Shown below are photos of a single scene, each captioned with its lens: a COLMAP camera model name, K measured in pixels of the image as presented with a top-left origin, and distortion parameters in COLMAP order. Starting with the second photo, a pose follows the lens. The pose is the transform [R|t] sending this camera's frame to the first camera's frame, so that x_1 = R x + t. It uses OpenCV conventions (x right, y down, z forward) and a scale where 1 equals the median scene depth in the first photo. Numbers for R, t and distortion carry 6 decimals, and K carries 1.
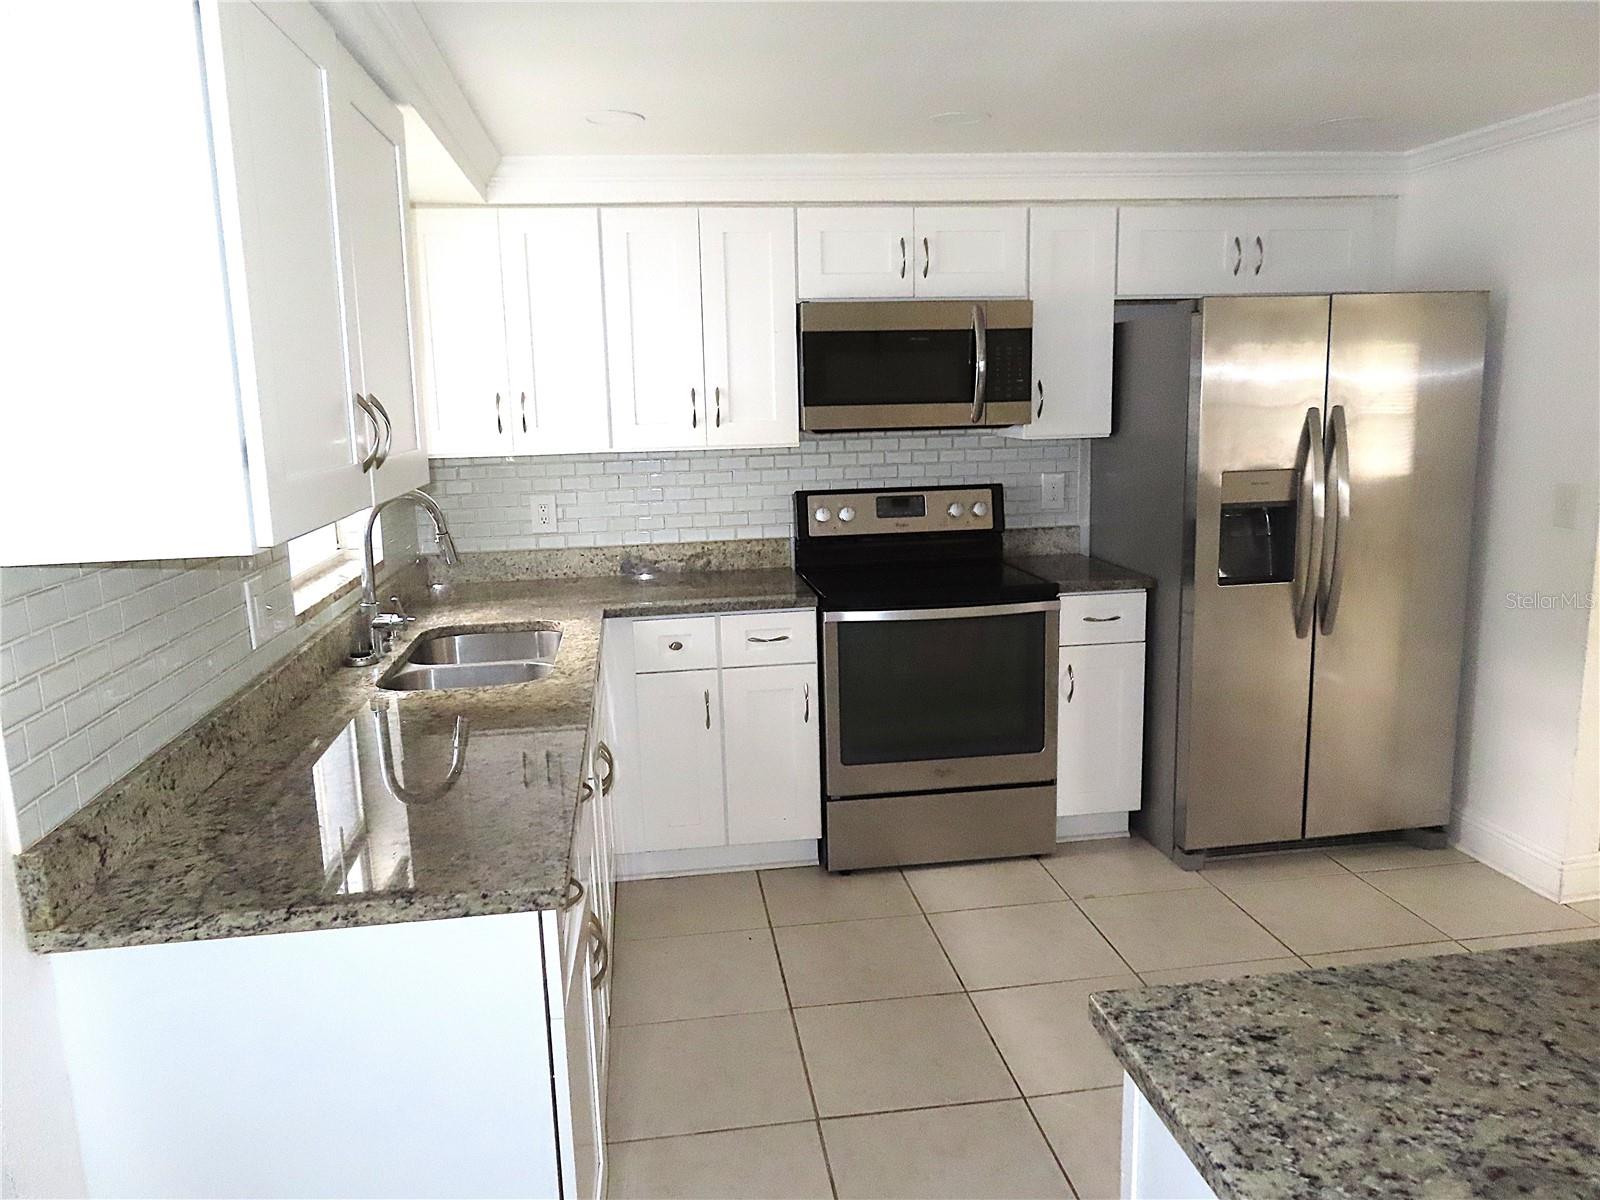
lens RADIAL K [[1139.6, 0, 800.0], [0, 1139.6, 600.0], [0, 0, 1]] dist [-0.011047, 0.007766]
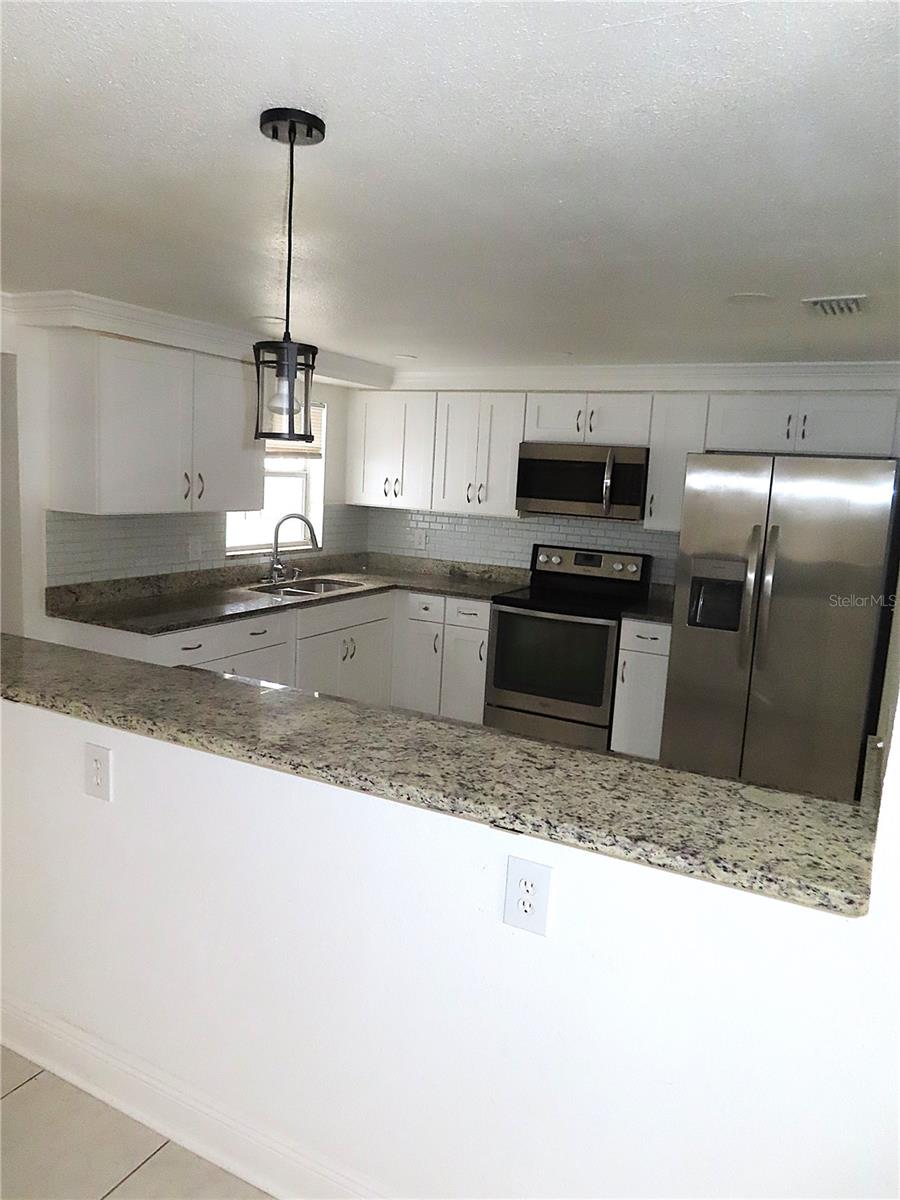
lens RADIAL K [[854.7, 0, 450.0], [0, 854.7, 600.0], [0, 0, 1]] dist [-0.011047, 0.007766]
pose [[0.805723, 0.157581, -0.570945, 0.739934], [-0.179356, 0.983613, 0.018368, -0.009076], [0.564483, 0.087603, 0.820783, -0.202834]]
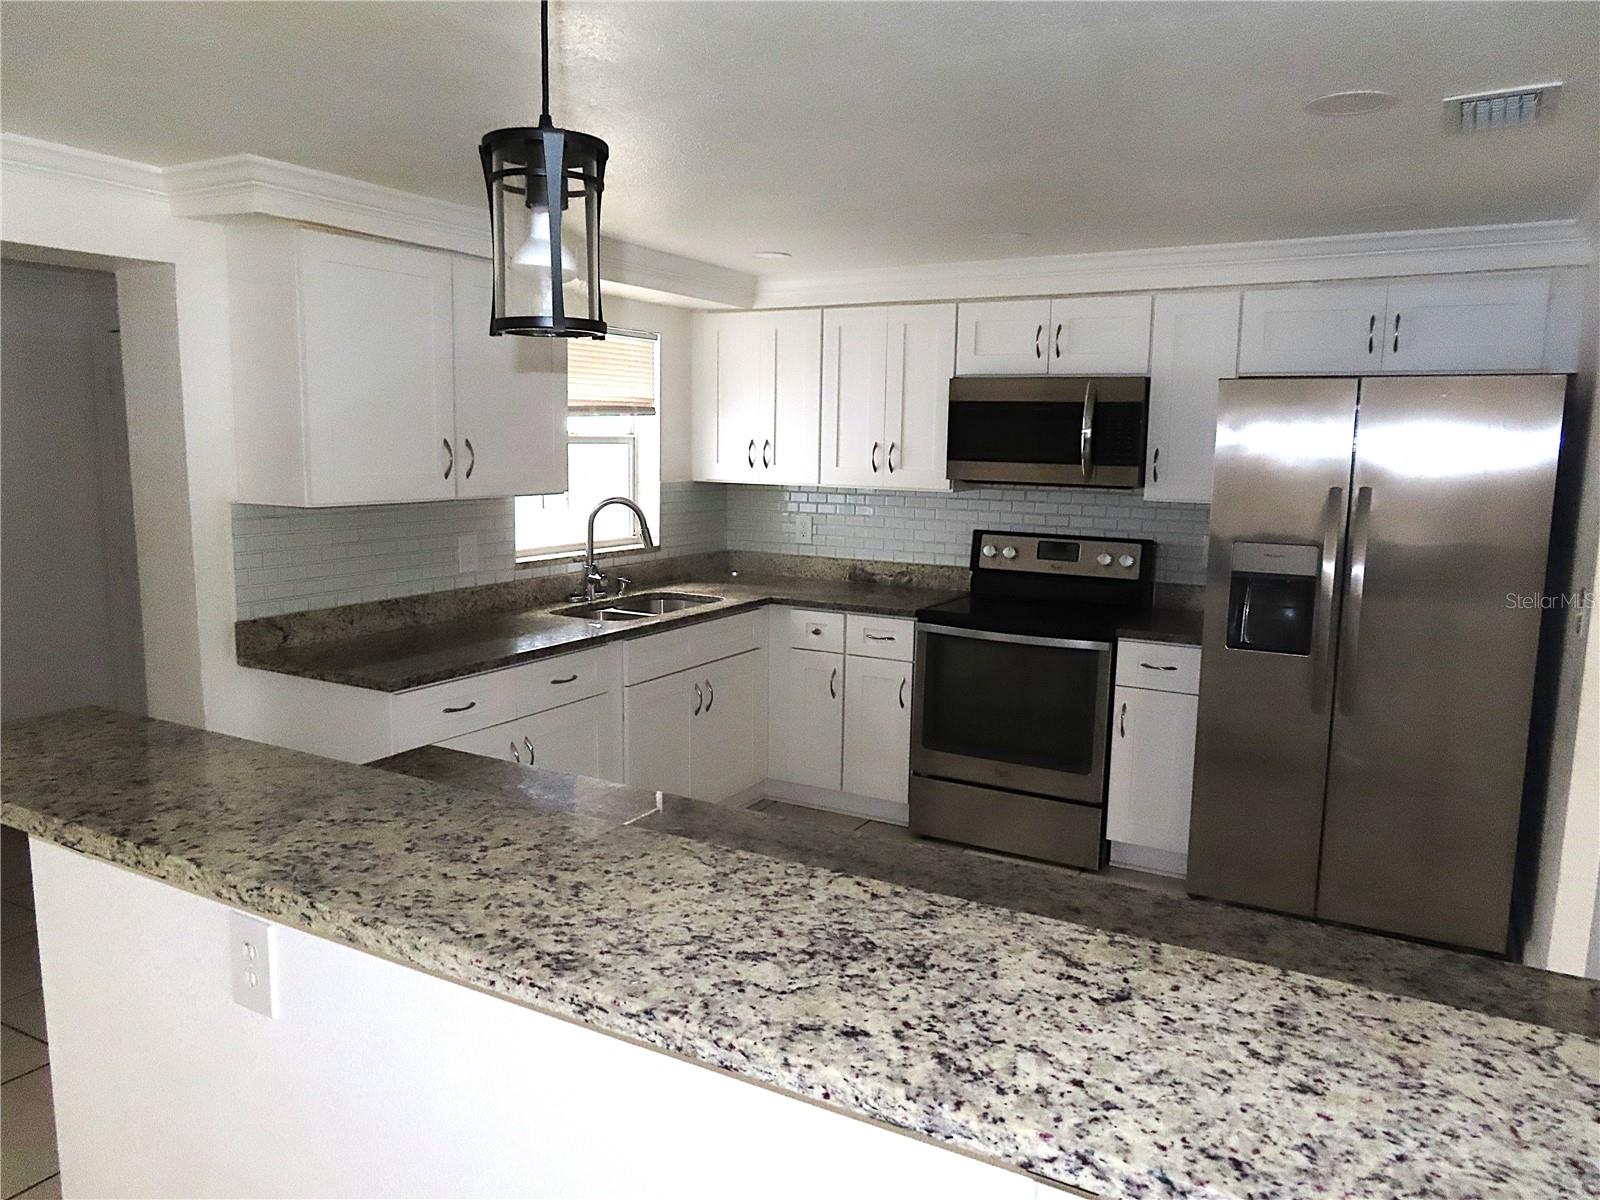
lens RADIAL K [[1139.6, 0, 800.0], [0, 1139.6, 600.0], [0, 0, 1]] dist [-0.011047, 0.007766]
pose [[0.789626, 0.125724, -0.600570, 0.640044], [-0.146341, 0.989126, 0.014657, -0.012817], [0.595882, 0.076314, 0.799438, -0.083932]]
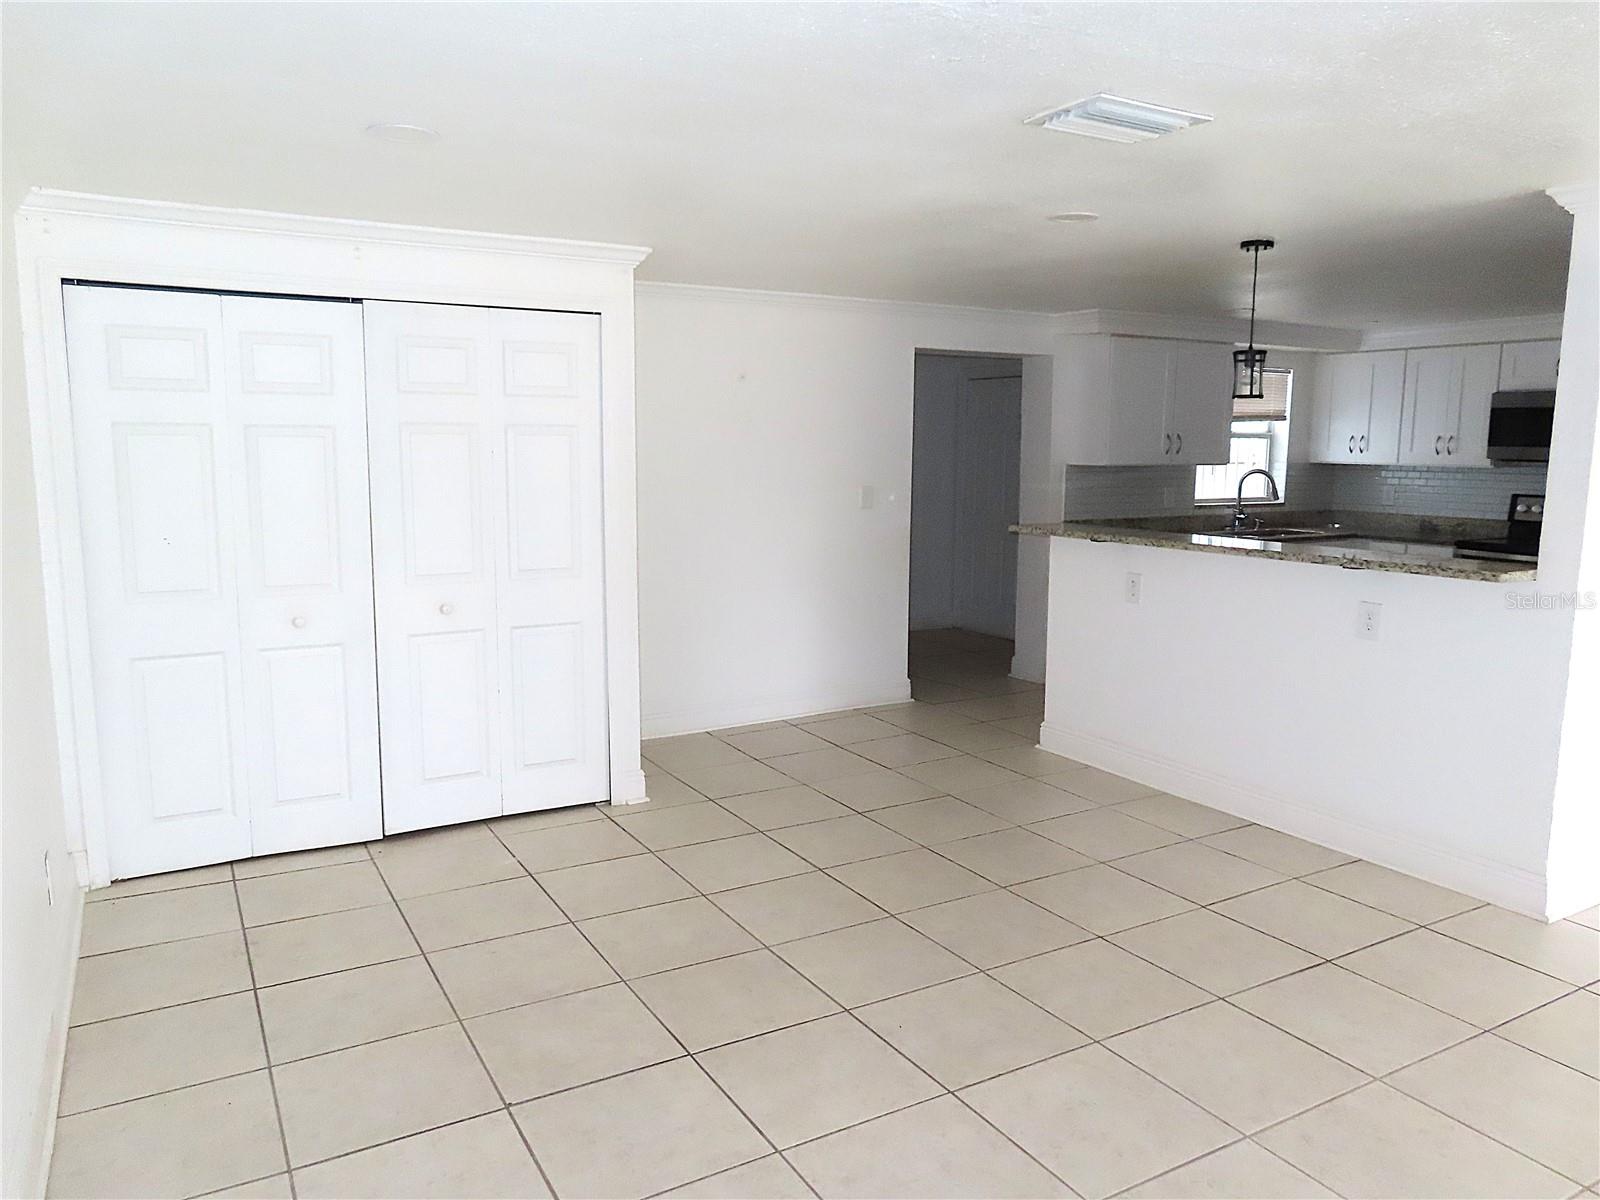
lens RADIAL K [[1139.6, 0, 800.0], [0, 1139.6, 600.0], [0, 0, 1]] dist [-0.011047, 0.007766]
pose [[0.367542, 0.158439, -0.916412, 1.360053], [-0.183877, 0.978309, 0.095393, 0.112772], [0.911648, 0.133446, 0.388703, -0.759439]]
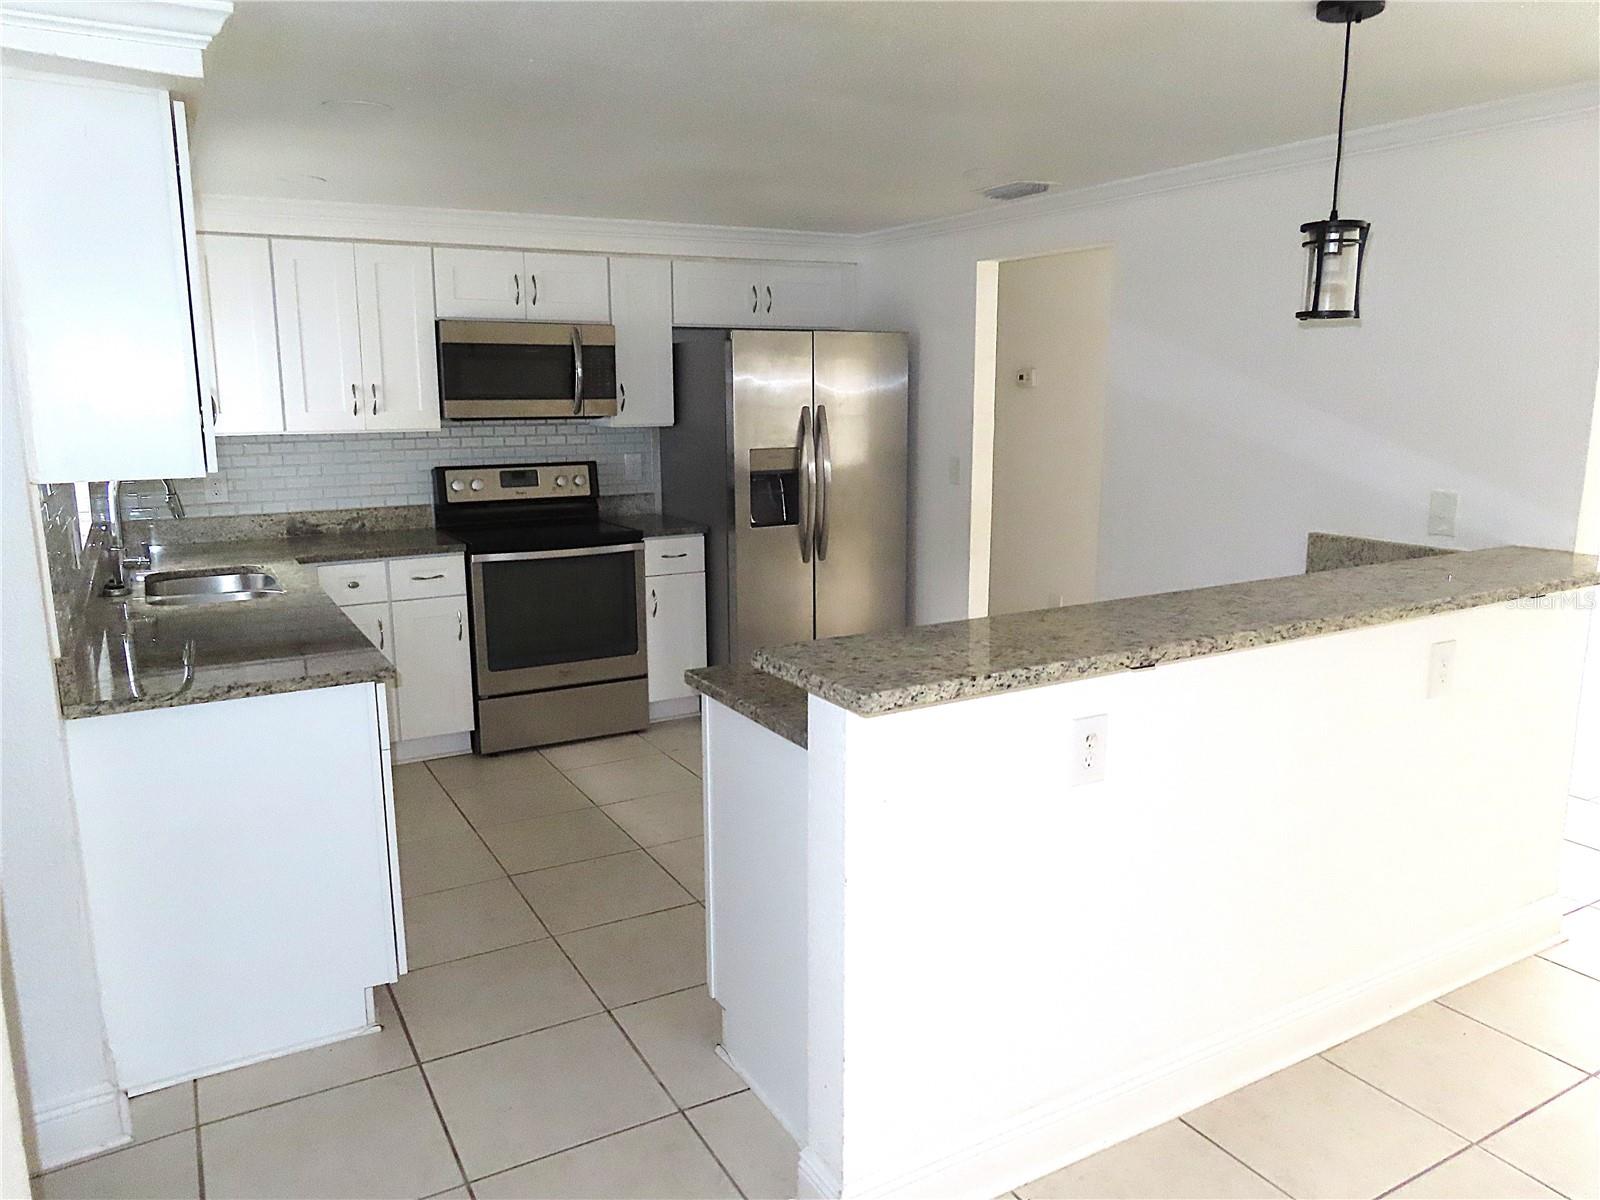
lens RADIAL K [[1139.6, 0, 800.0], [0, 1139.6, 600.0], [0, 0, 1]] dist [-0.011047, 0.007766]
pose [[0.928990, -0.046610, 0.367157, -0.106822], [0.046715, 0.998871, 0.008606, 0.065757], [-0.367144, 0.009157, 0.930119, -0.354831]]
